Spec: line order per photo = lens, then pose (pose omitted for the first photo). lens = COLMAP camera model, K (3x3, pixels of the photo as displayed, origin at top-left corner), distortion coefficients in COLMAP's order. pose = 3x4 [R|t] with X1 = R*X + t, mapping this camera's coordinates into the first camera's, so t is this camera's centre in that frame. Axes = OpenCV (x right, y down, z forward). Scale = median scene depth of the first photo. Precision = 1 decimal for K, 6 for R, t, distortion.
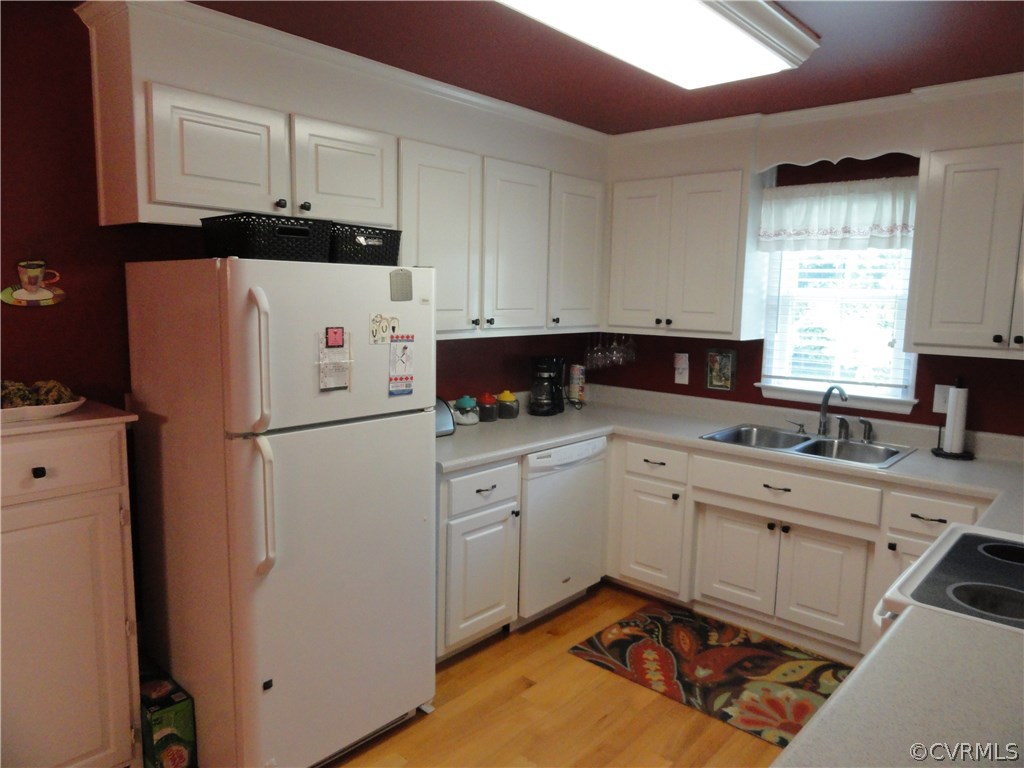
lens RADIAL K [[710.1, 0, 515.2], [0, 710.1, 387.0], [0, 0, 1]] dist [-0.004686, 0.005889]
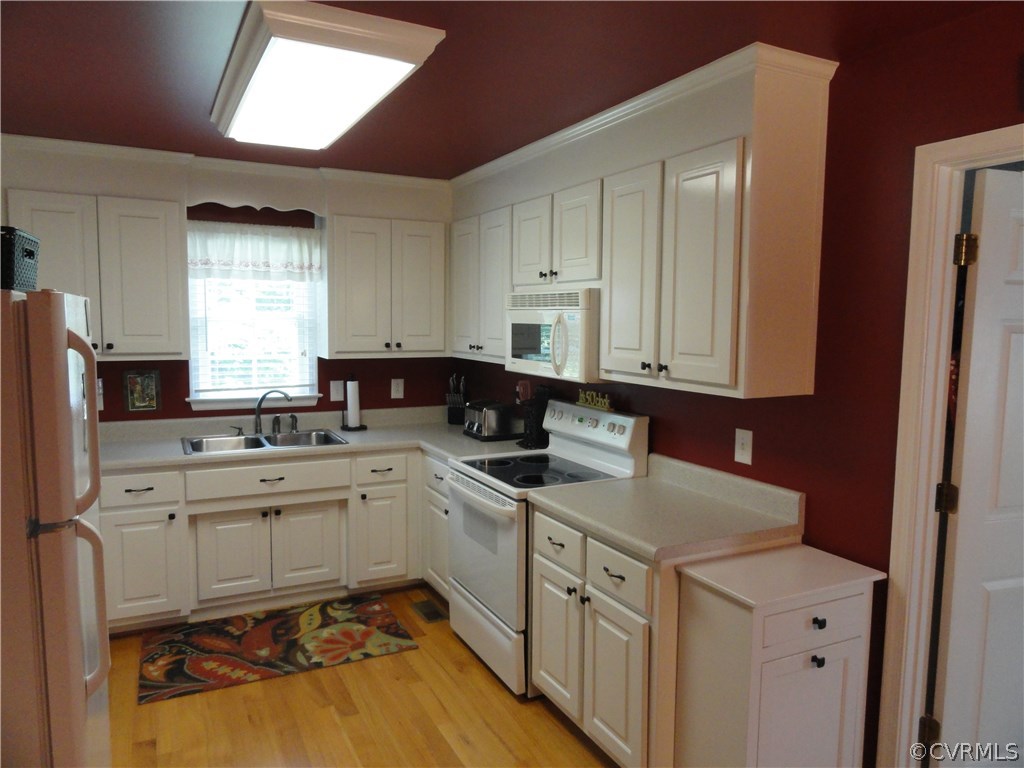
lens RADIAL K [[710.1, 0, 515.2], [0, 710.1, 387.0], [0, 0, 1]] dist [-0.004686, 0.005889]
pose [[0.362498, -0.106789, 0.925846, -0.545713], [0.116952, 0.990773, 0.068488, -0.044037], [-0.924617, 0.083453, 0.371643, 0.158235]]
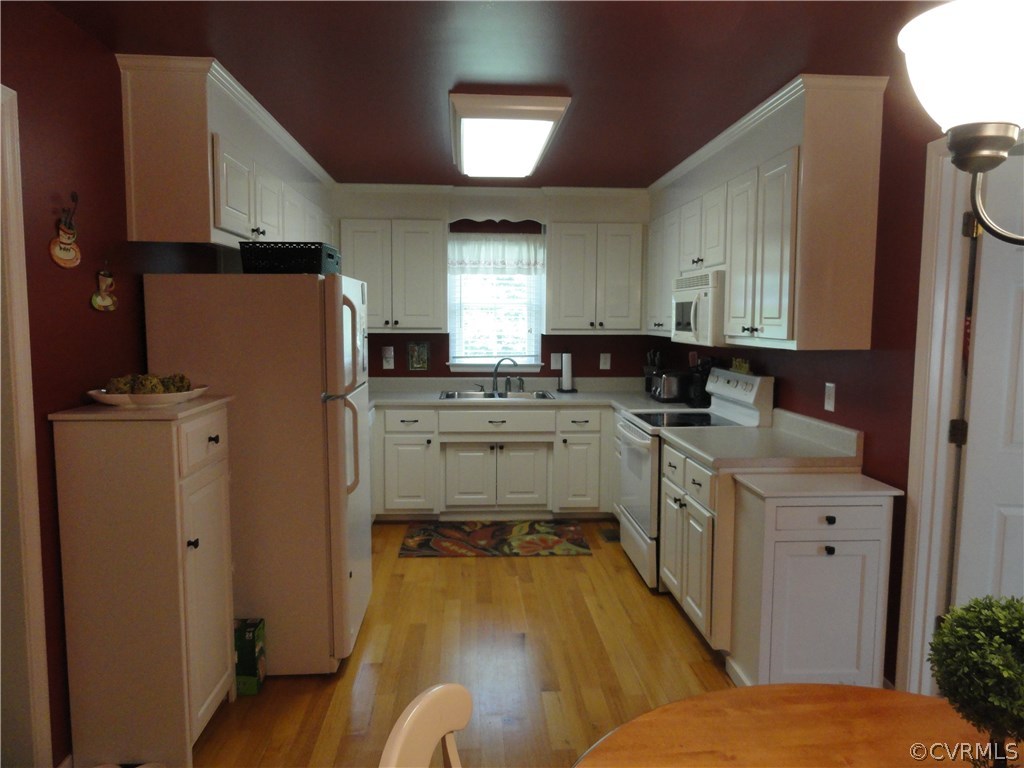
lens RADIAL K [[710.1, 0, 515.2], [0, 710.1, 387.0], [0, 0, 1]] dist [-0.004686, 0.005889]
pose [[0.703279, -0.087695, 0.705485, -0.699094], [0.102338, 0.994515, 0.021605, 0.031727], [-0.703510, 0.057003, 0.708396, -0.166336]]
